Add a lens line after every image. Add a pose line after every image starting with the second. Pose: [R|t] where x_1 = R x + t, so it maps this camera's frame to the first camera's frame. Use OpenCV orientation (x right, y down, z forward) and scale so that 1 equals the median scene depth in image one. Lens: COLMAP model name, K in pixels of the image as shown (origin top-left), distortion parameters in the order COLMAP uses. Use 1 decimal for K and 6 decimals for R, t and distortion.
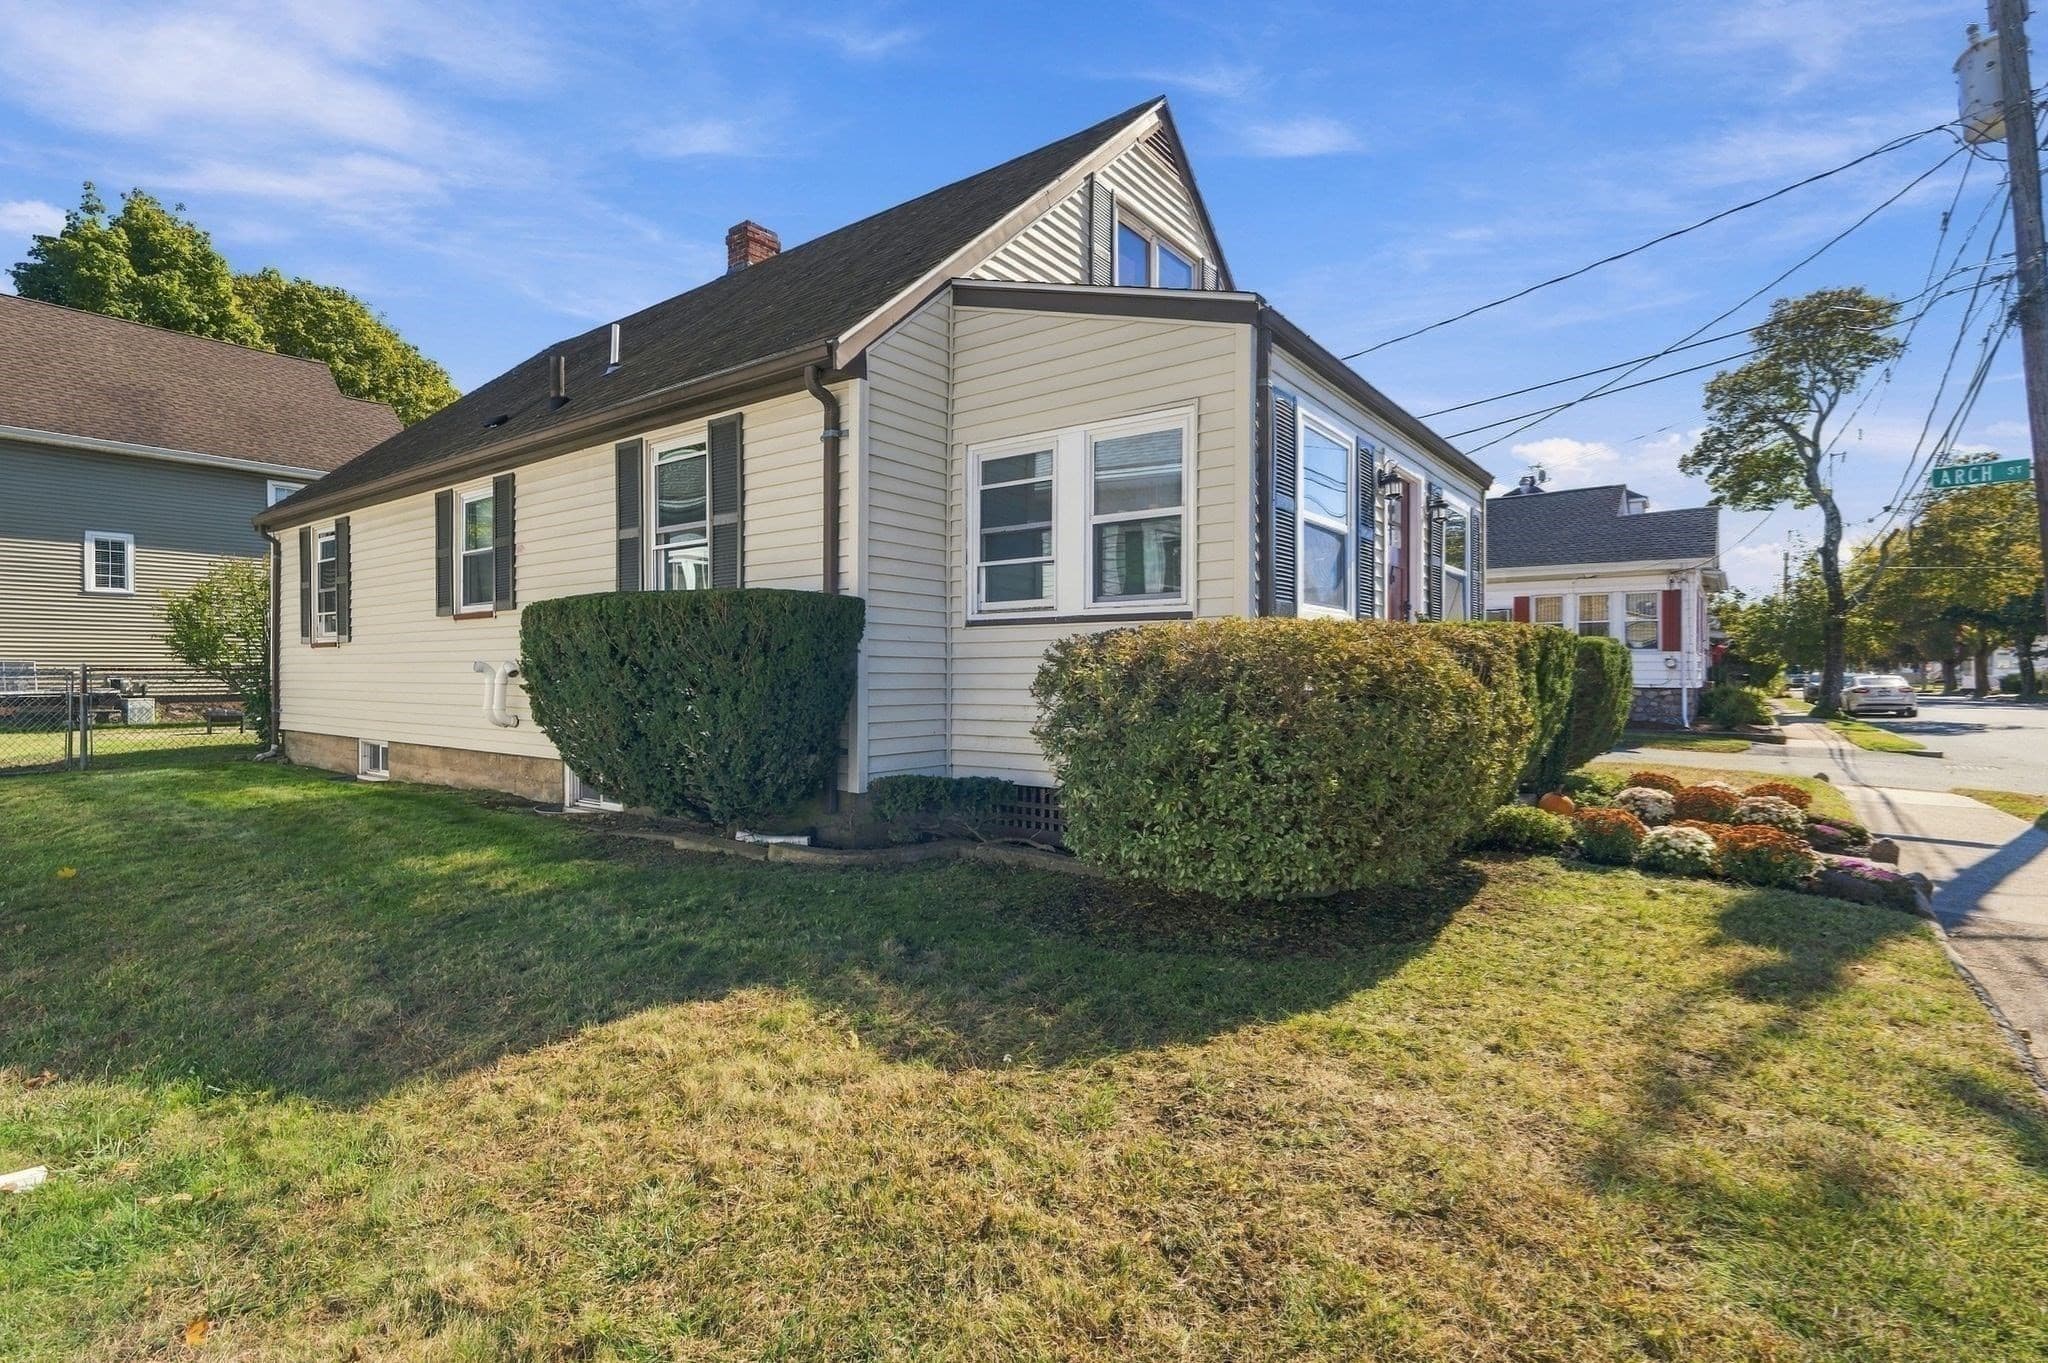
lens RADIAL K [[1020.1, 0, 1012.7], [0, 1020.1, 684.2], [0, 0, 1]] dist [-0.008668, -0.002595]
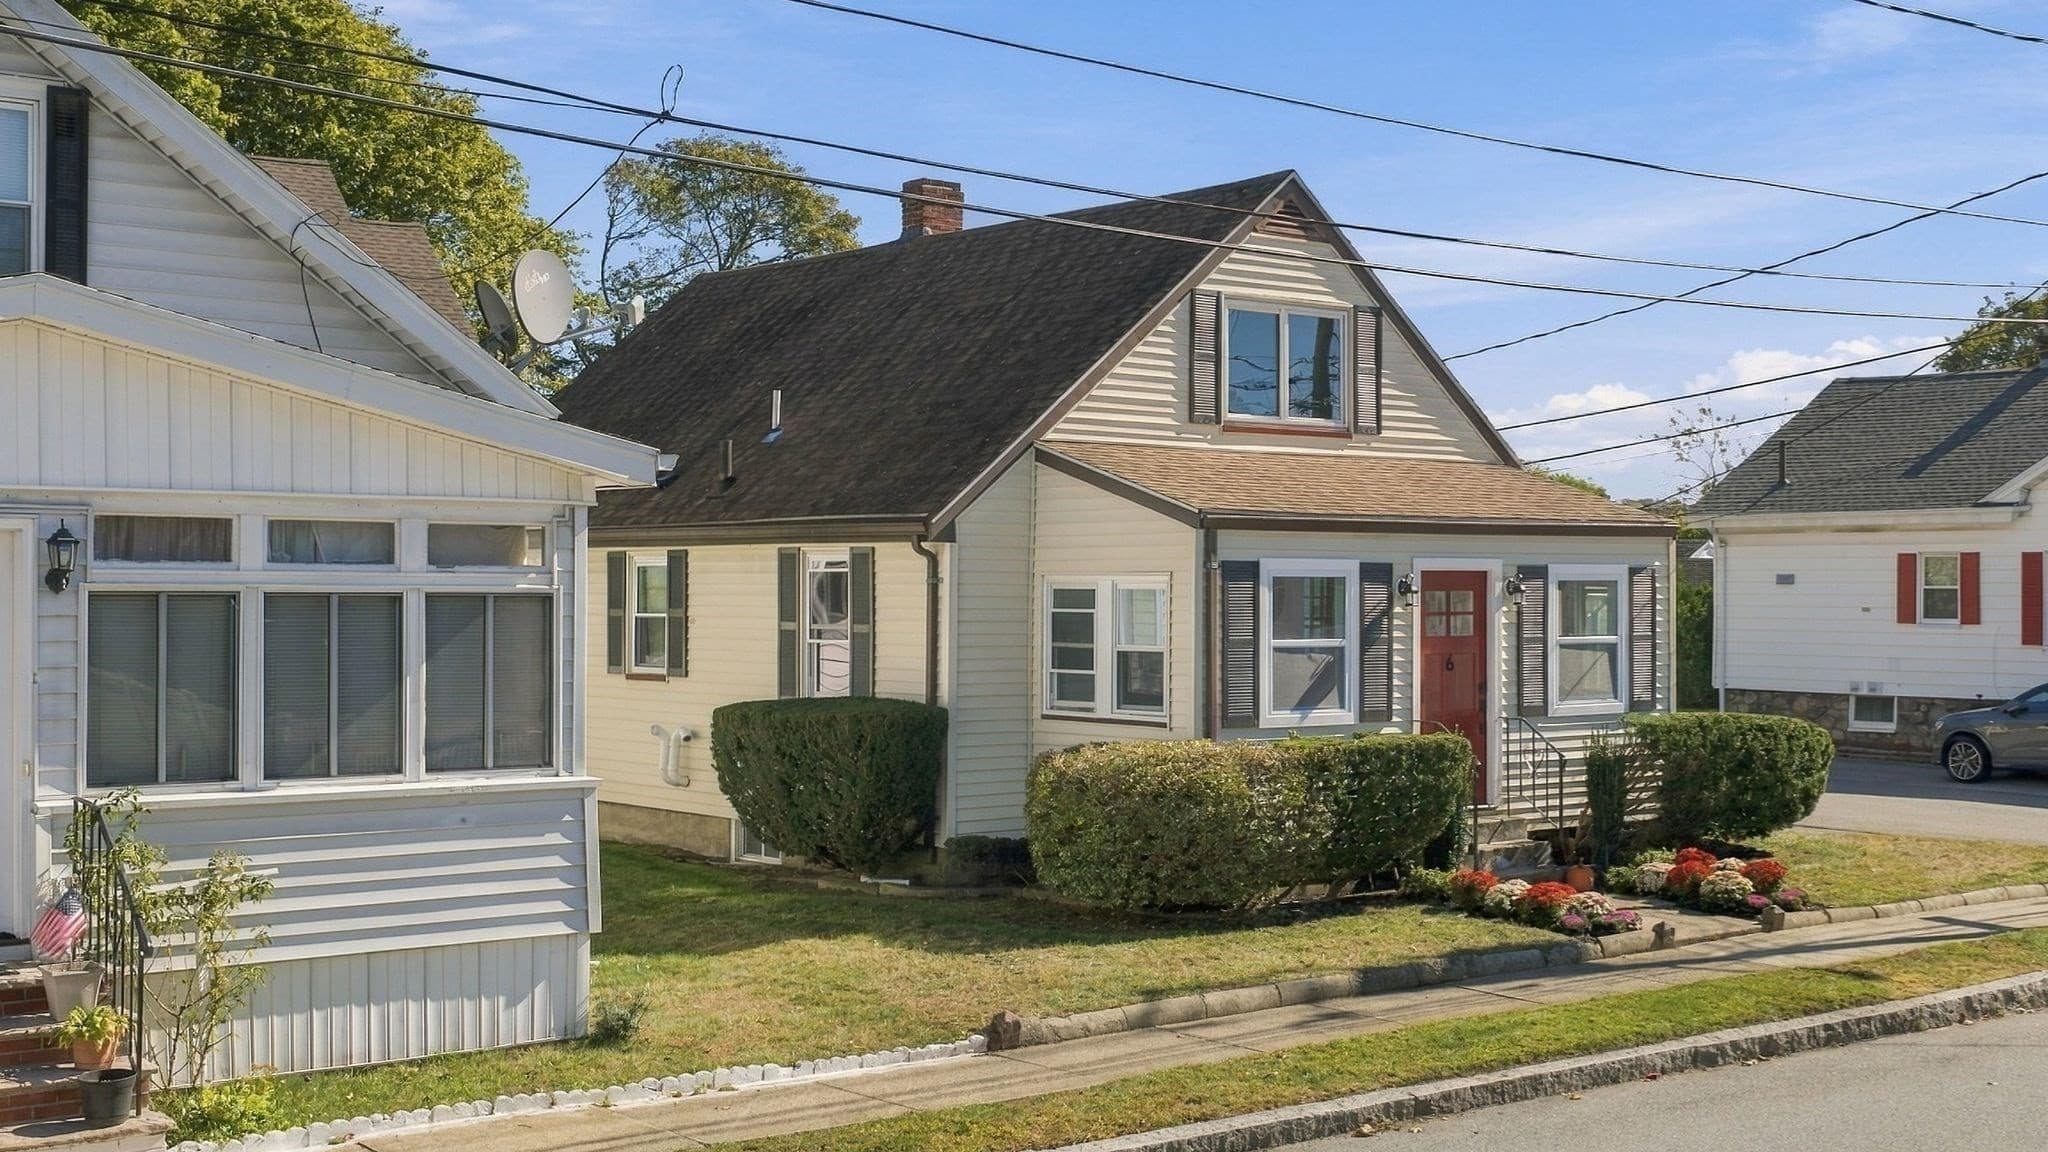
lens RADIAL K [[2471.8, 0, 1178.3], [0, 2471.8, 529.0], [0, 0, 1]] dist [-0.003667, 0.000000]
pose [[0.979644, -0.004545, -0.200693, 0.525387], [-0.003447, 0.999215, -0.039456, -0.122976], [0.200715, 0.039345, 0.978859, -1.406655]]
